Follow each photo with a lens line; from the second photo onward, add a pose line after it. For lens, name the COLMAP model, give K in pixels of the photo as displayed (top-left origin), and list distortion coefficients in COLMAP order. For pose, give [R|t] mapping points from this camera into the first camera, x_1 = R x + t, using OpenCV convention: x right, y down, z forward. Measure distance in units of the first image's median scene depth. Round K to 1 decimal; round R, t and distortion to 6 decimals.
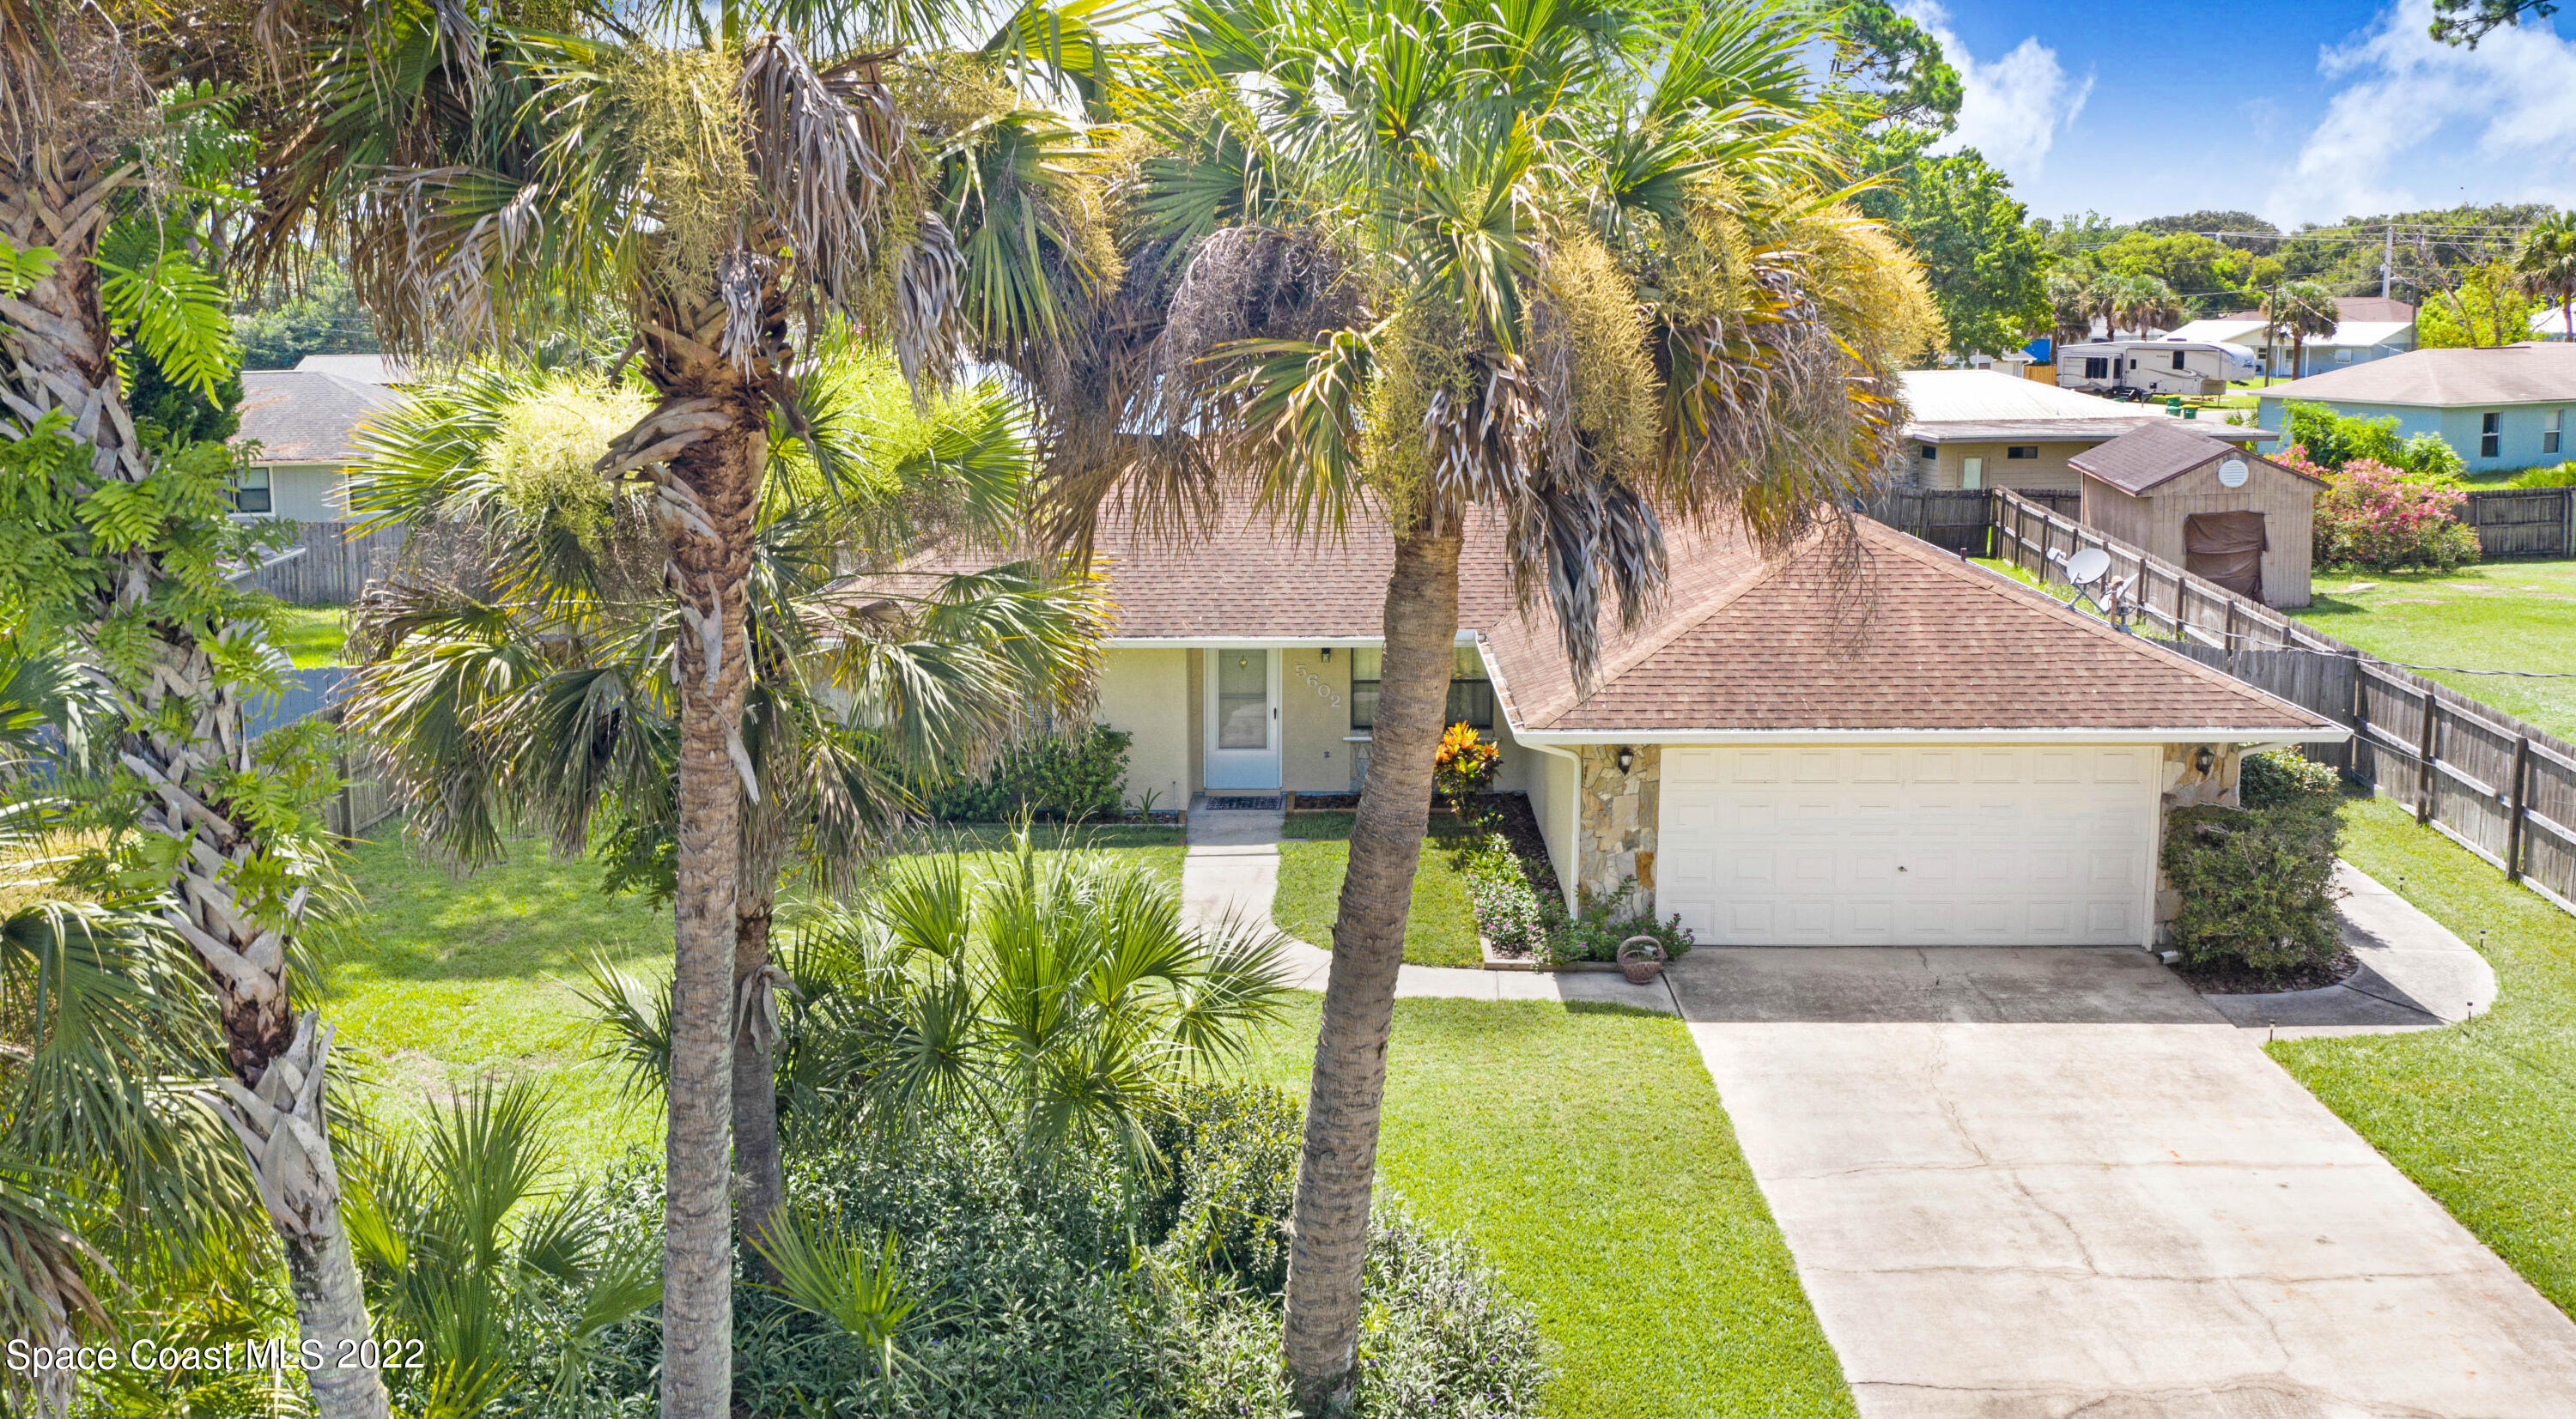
lens RADIAL K [[2048.5, 0, 1277.1], [0, 2048.5, 667.5], [0, 0, 1]] dist [-0.009515, 0.006124]
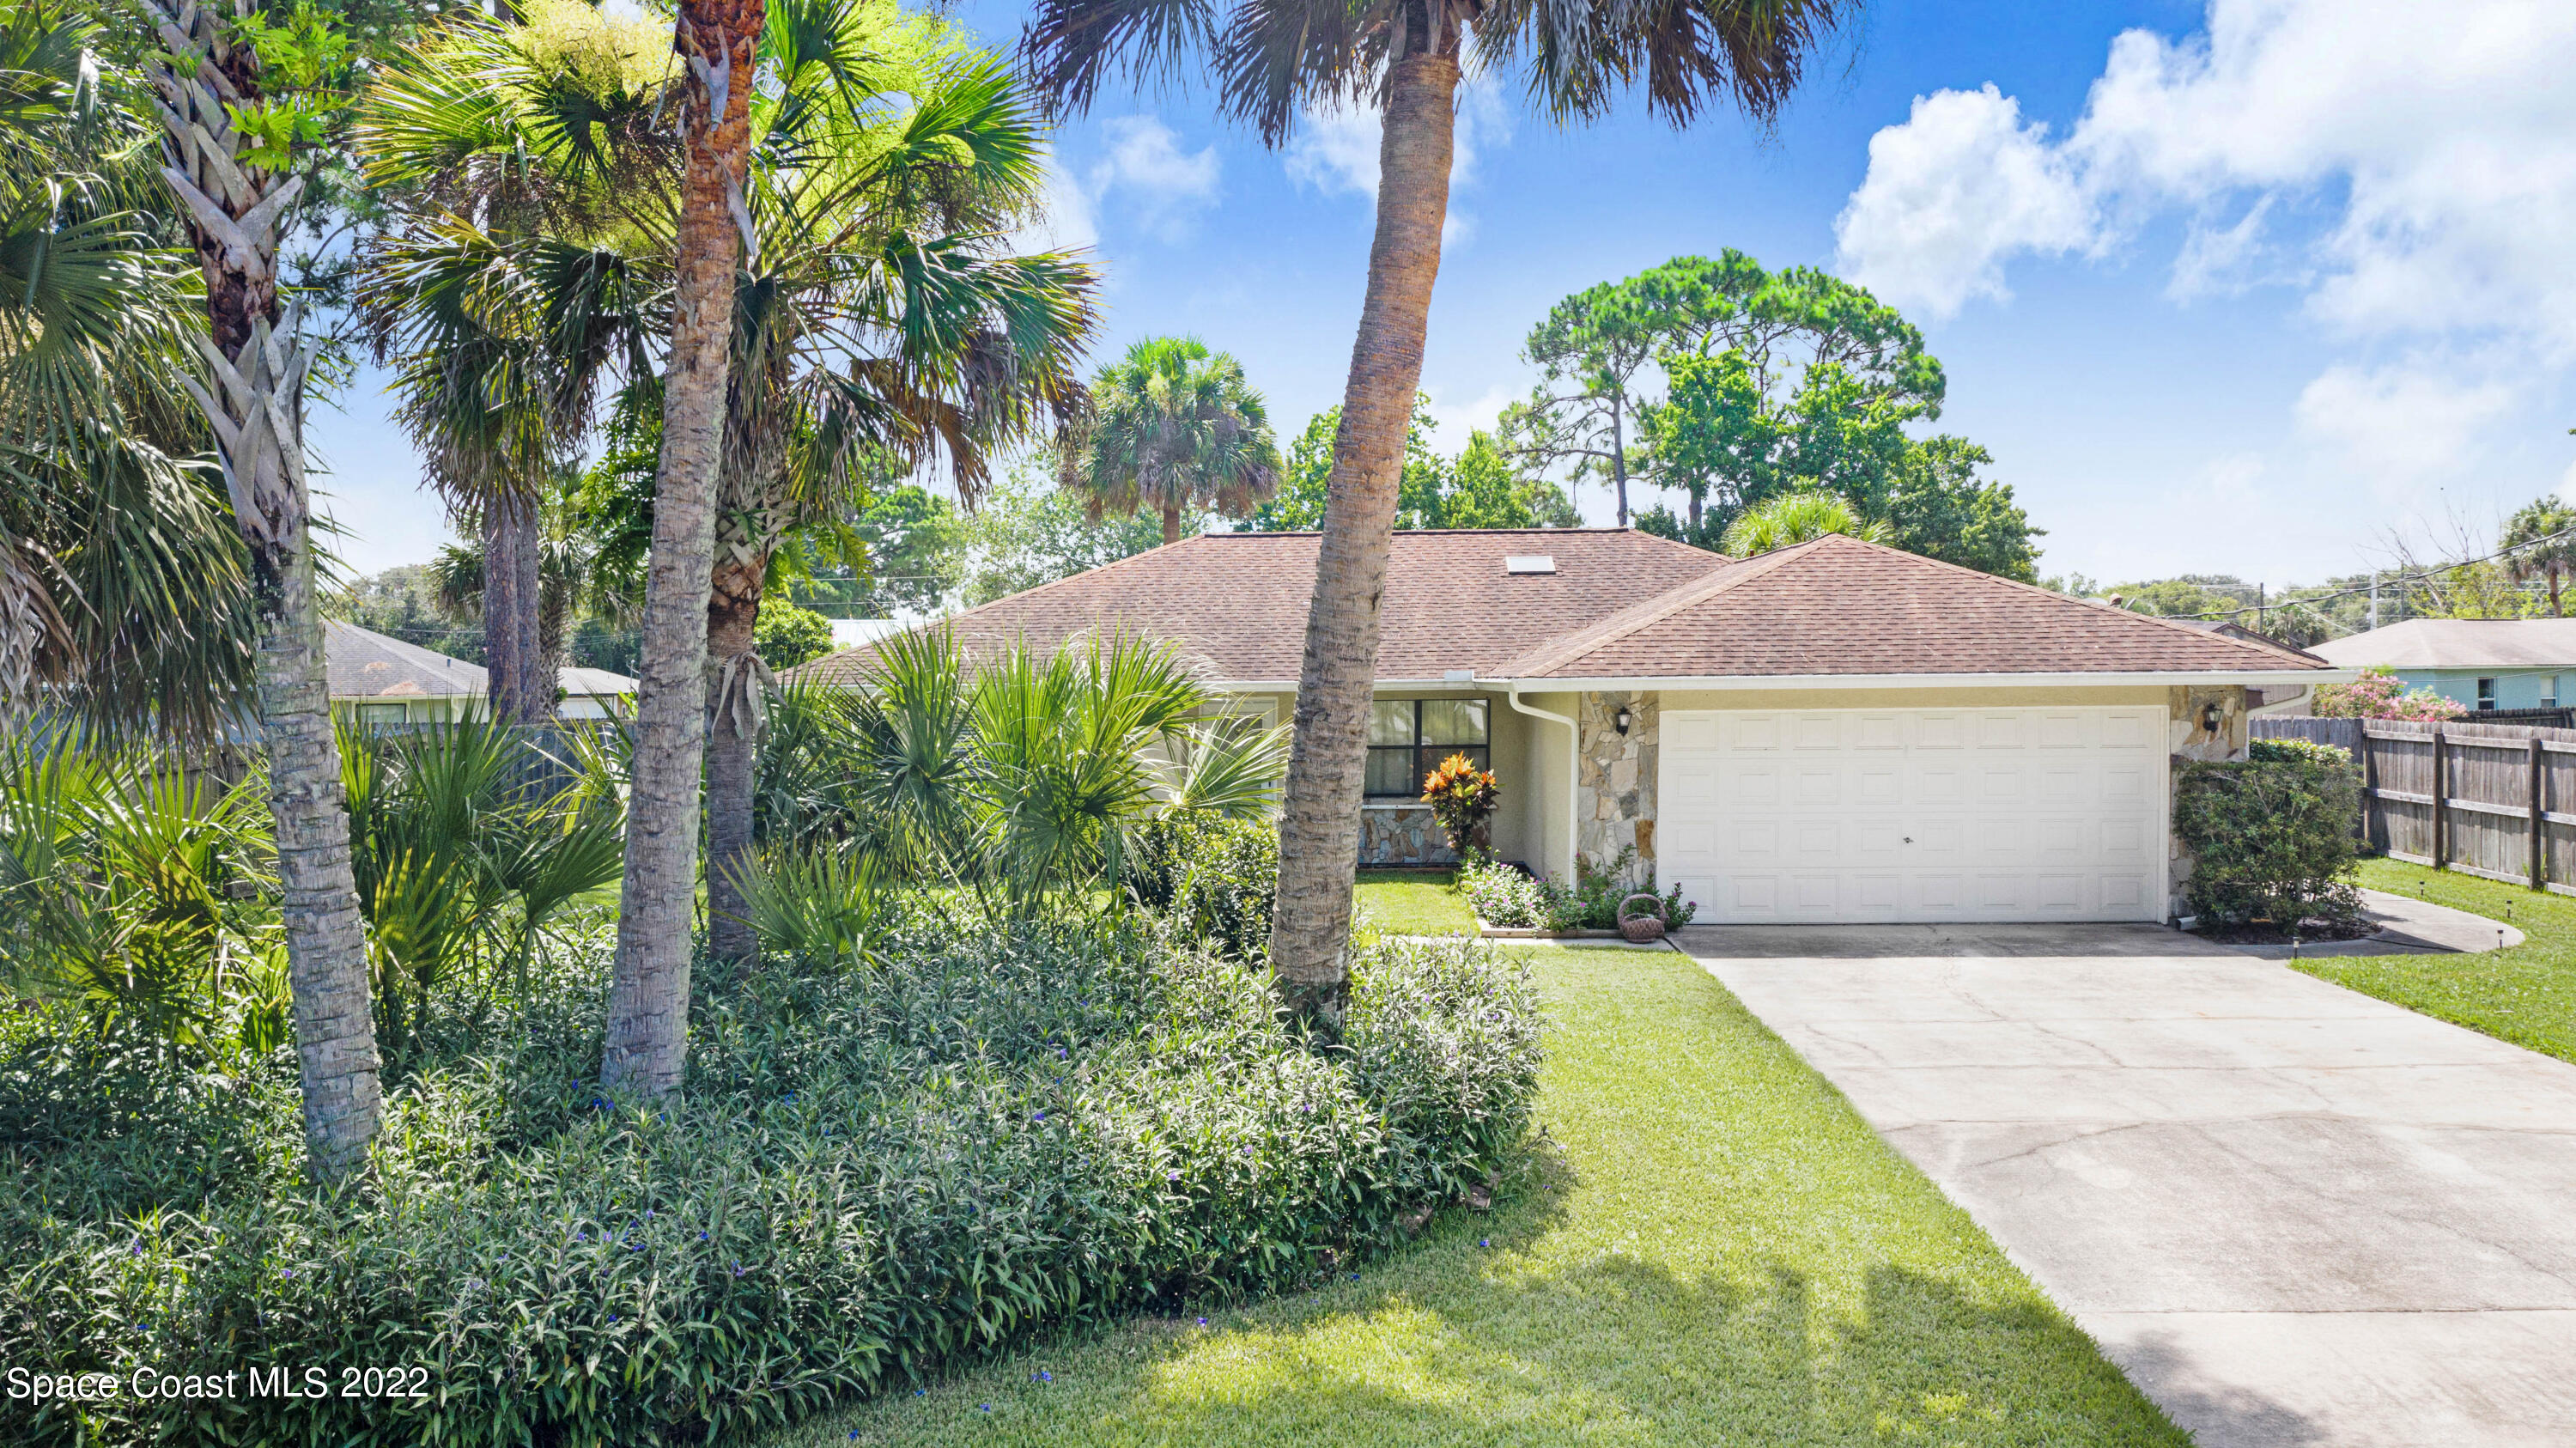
lens RADIAL K [[2043.8, 0, 1248.3], [0, 2043.8, 719.4], [0, 0, 1]] dist [-0.007199, 0.000275]
pose [[0.999820, 0.013232, -0.013563, 0.002005], [-0.015074, 0.989132, -0.146254, 0.190676], [0.011481, 0.146432, 0.989154, 0.020590]]
